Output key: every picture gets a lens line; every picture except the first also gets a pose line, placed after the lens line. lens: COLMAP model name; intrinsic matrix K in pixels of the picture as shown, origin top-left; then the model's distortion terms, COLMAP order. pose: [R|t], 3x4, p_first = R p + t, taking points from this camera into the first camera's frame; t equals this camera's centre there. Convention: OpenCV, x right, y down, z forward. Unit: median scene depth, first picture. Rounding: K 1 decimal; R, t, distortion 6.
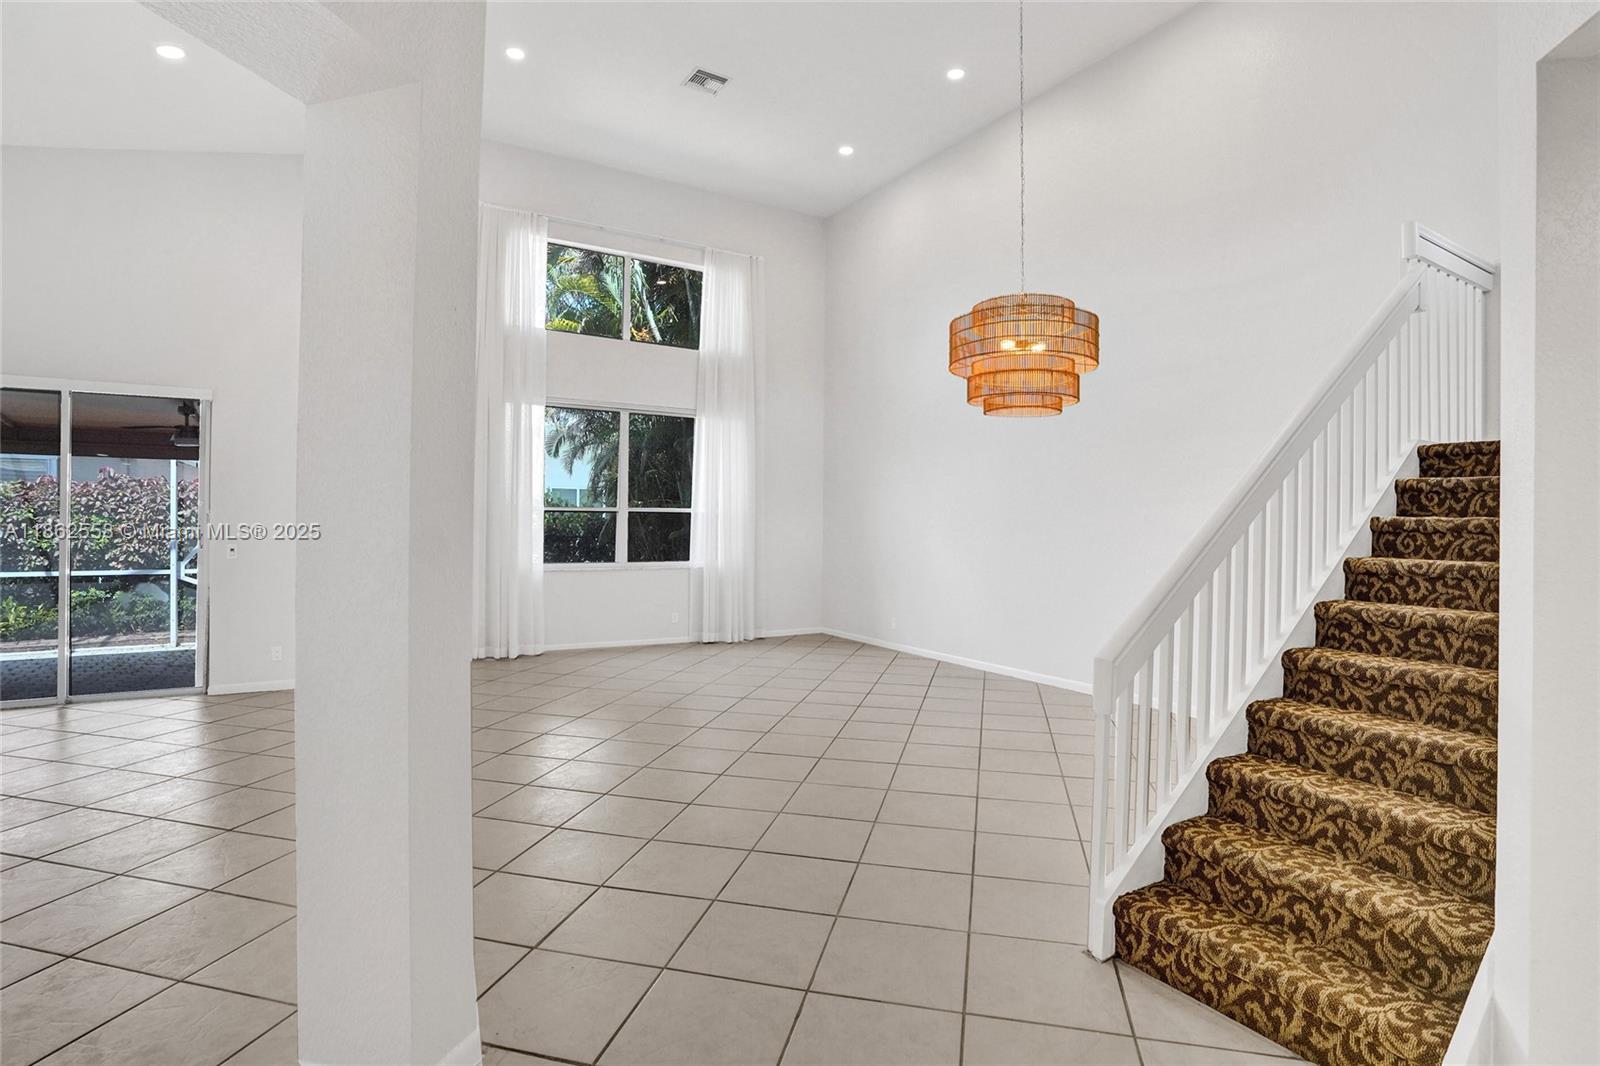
lens RADIAL K [[805.1, 0, 778.0], [0, 805.1, 509.7], [0, 0, 1]] dist [-0.021529, 0.001493]
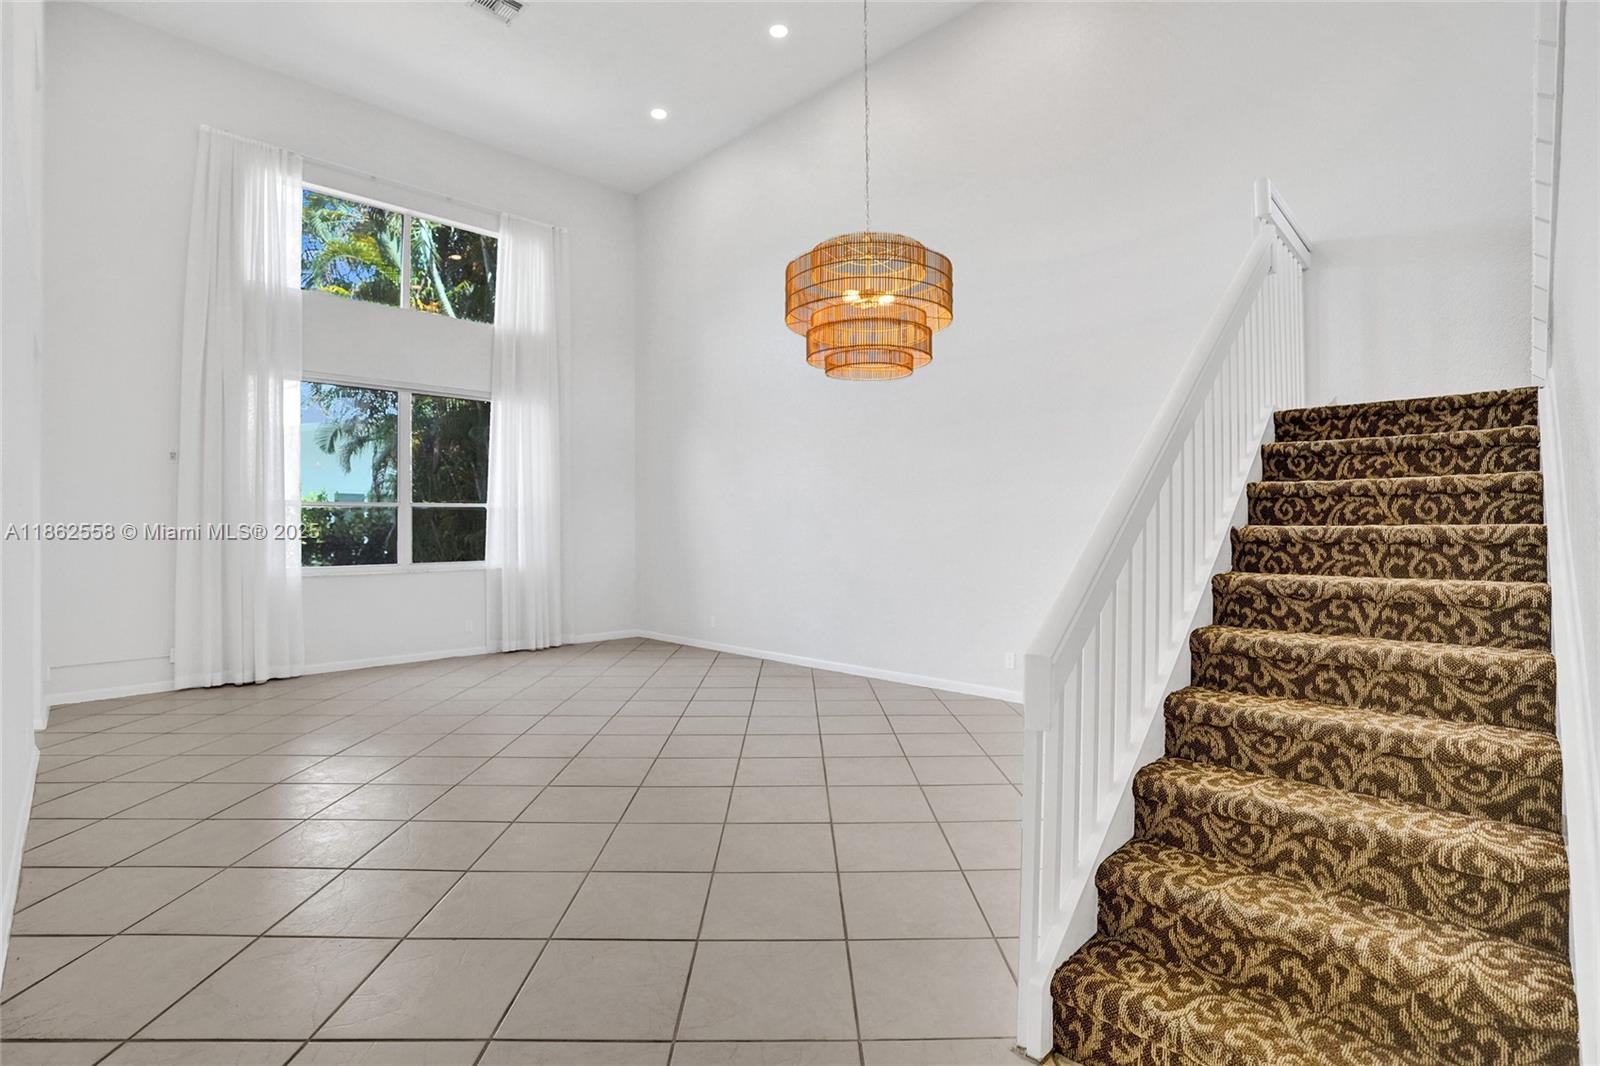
lens RADIAL K [[774.5, 0, 794.7], [0, 774.5, 525.9], [0, 0, 1]] dist [-0.062775, 0.026529]
pose [[0.966072, -0.012966, 0.257947, 0.011856], [0.009156, 0.999831, 0.015968, 0.049927], [-0.258110, -0.013064, 0.966027, 0.348520]]
